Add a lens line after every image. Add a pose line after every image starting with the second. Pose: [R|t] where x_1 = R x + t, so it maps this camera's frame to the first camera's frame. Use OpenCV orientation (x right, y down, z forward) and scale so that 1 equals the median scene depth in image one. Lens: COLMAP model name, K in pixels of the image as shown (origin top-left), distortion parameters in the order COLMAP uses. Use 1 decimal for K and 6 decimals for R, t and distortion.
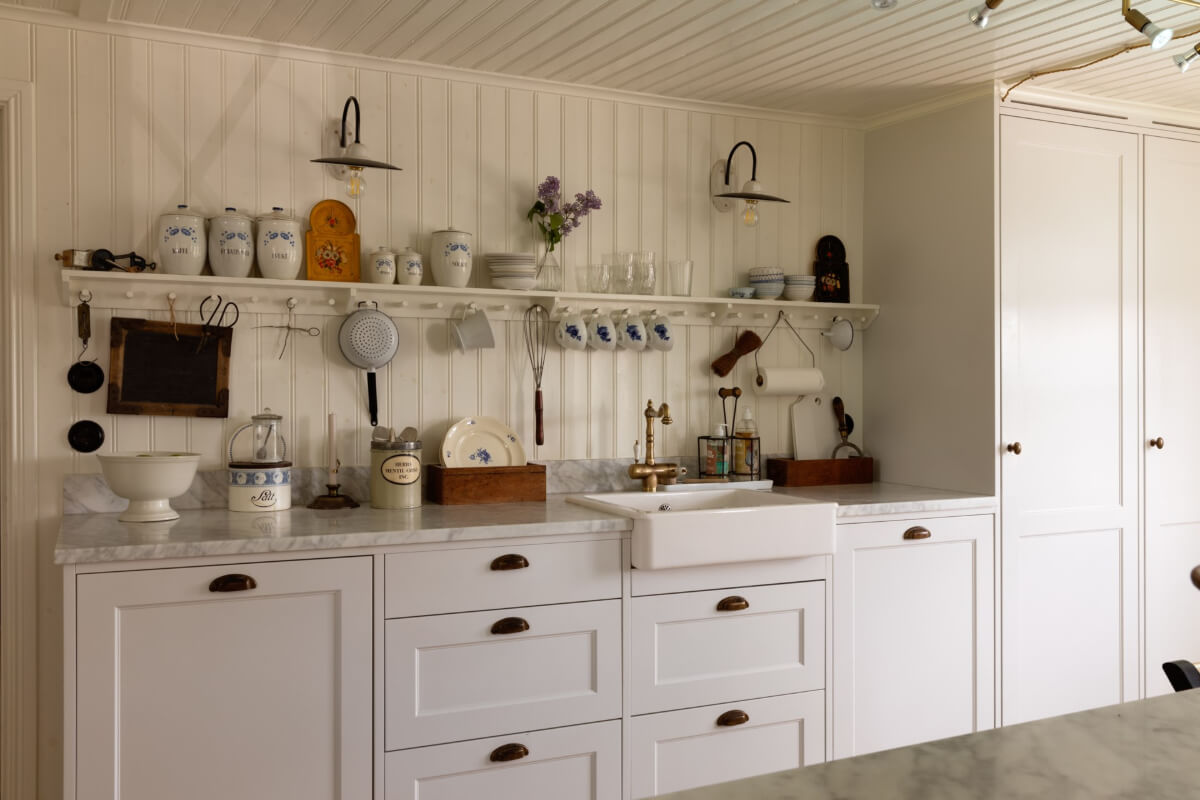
lens RADIAL K [[1084.1, 0, 600.0], [0, 1084.1, 400.0], [0, 0, 1]] dist [-0.006215, -0.001433]
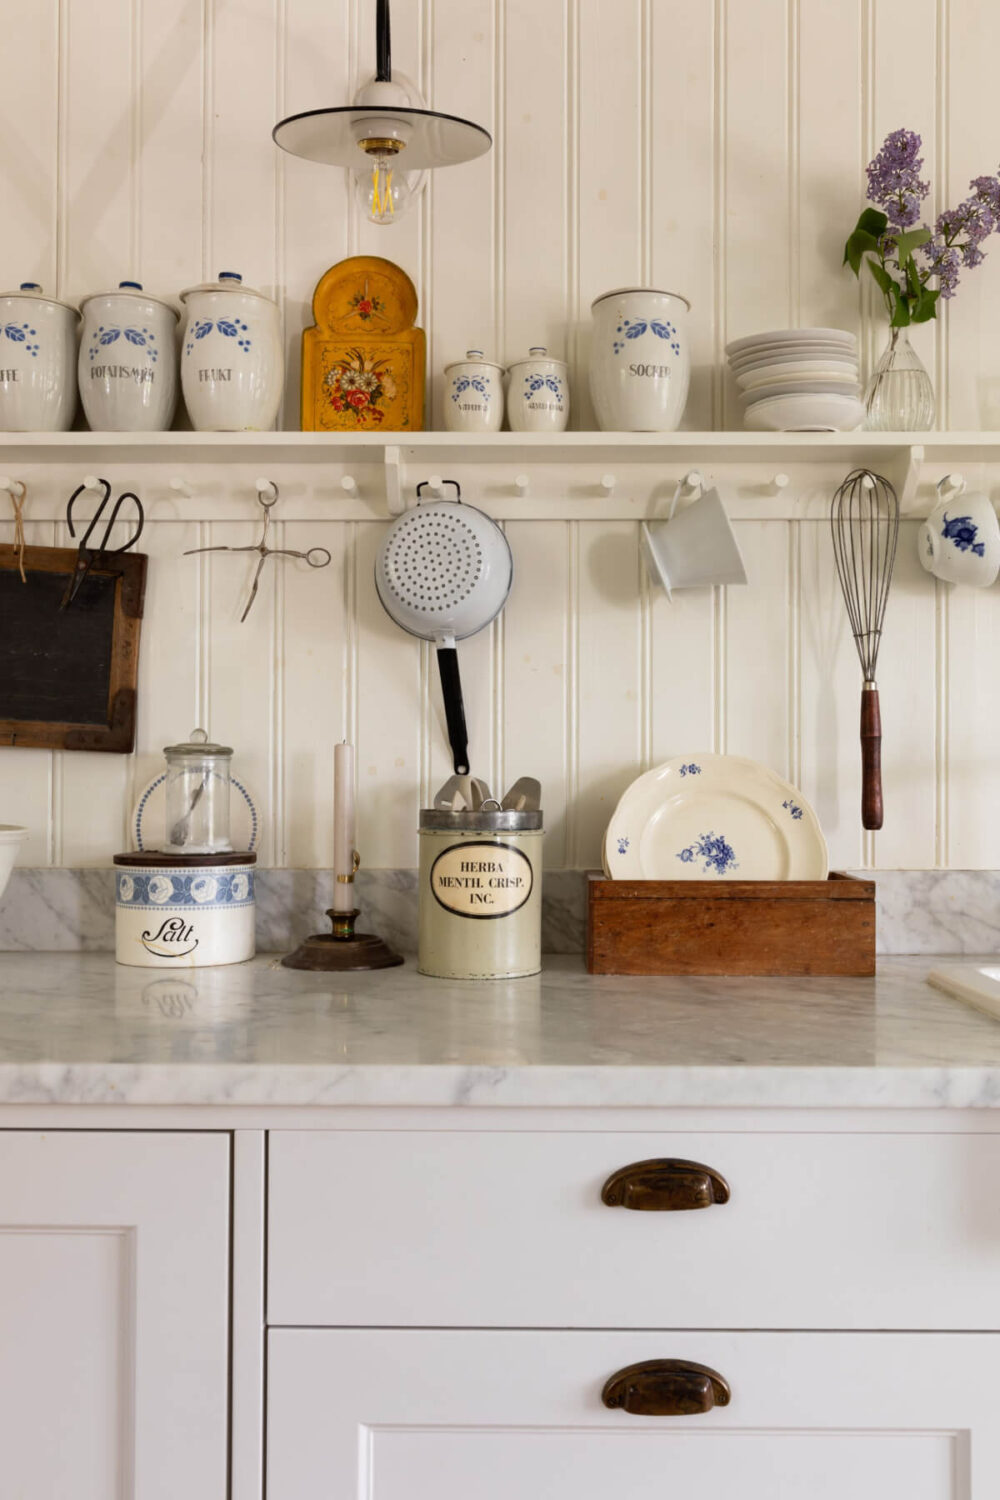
lens RADIAL K [[1355.1, 0, 498.4], [0, 1355.1, 778.0], [0, 0, 1]] dist [-0.006215, -0.001433]
pose [[0.900725, -0.000727, -0.434388, 0.037793], [-0.005157, 0.999910, -0.012367, 0.031865], [0.434358, 0.013379, 0.900641, 0.536880]]
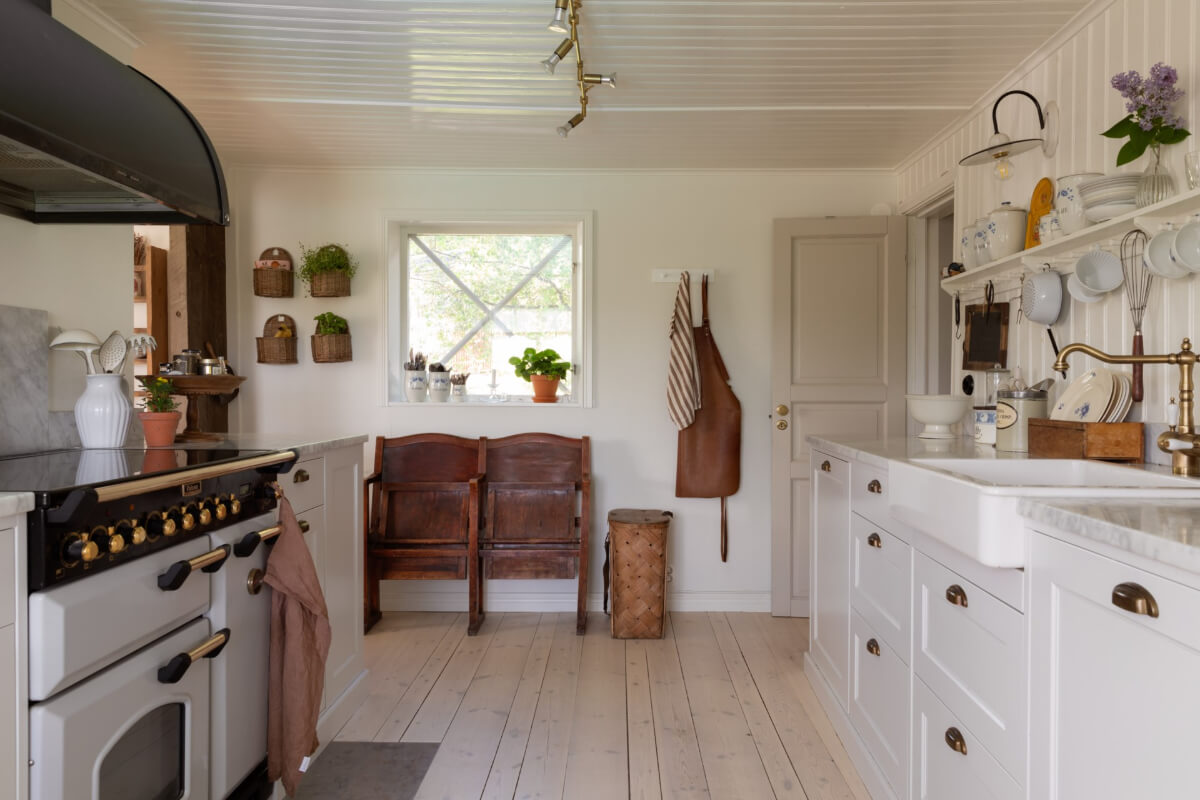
lens RADIAL K [[858.2, 0, 600.3], [0, 858.2, 395.2], [0, 0, 1]] dist [0.004711, 0.003259]
pose [[-0.451473, 0.004613, -0.892273, 0.756523], [-0.015067, 0.999805, 0.012793, 0.037201], [0.892157, 0.019220, -0.451315, 0.996936]]
